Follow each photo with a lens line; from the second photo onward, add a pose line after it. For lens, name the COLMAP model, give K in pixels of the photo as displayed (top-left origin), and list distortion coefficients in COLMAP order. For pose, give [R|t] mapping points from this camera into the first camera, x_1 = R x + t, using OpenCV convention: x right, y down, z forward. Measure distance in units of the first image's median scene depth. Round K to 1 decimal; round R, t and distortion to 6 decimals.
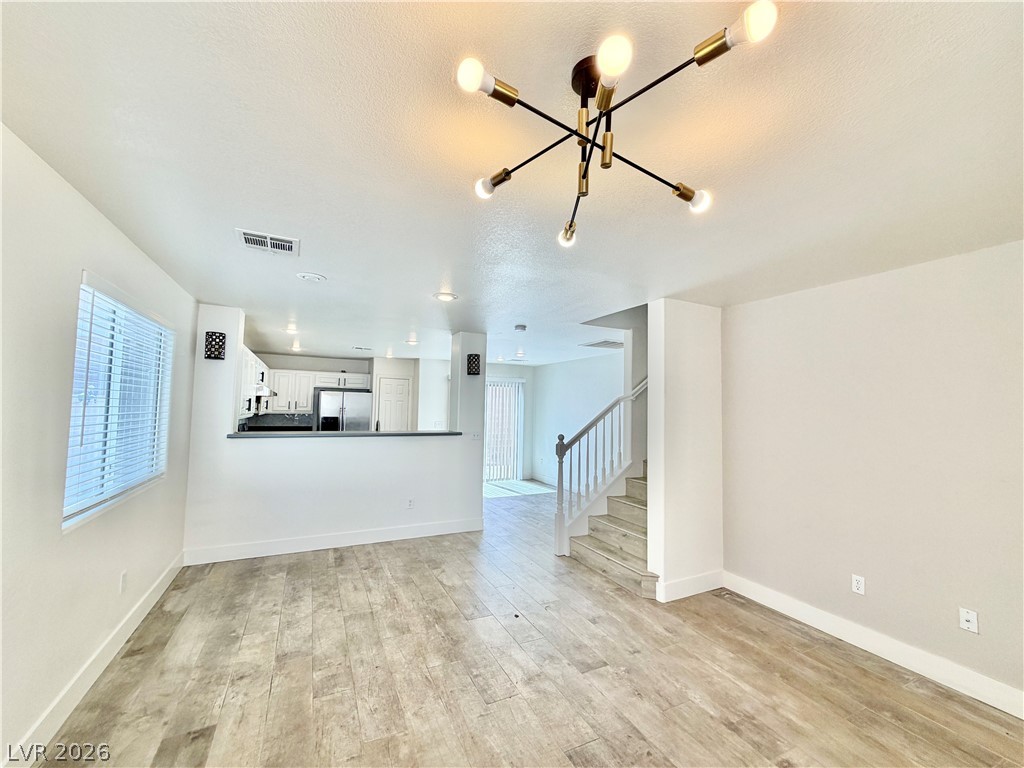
lens RADIAL K [[408.7, 0, 508.6], [0, 408.7, 389.5], [0, 0, 1]] dist [-0.000807, -0.000097]
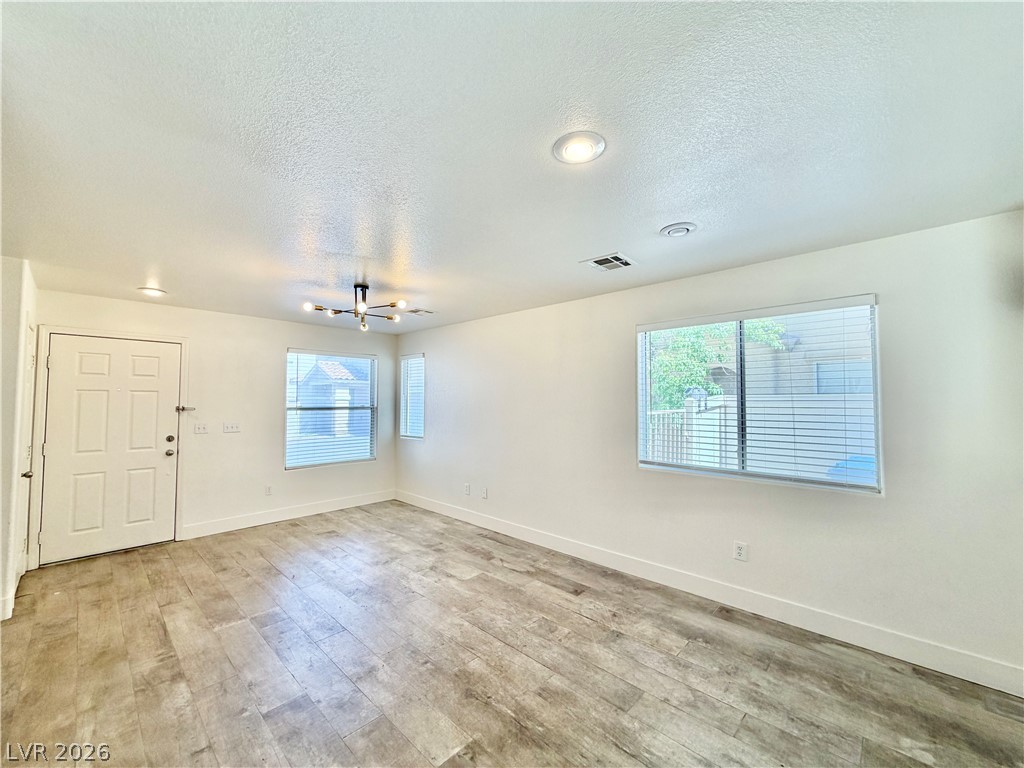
lens RADIAL K [[408.7, 0, 508.1], [0, 408.7, 388.0], [0, 0, 1]] dist [-0.000807, -0.000097]
pose [[-0.937487, -0.034329, -0.346323, 0.074083], [-0.005959, 0.996561, -0.082650, 0.085029], [0.347969, -0.075420, -0.934468, 1.489789]]
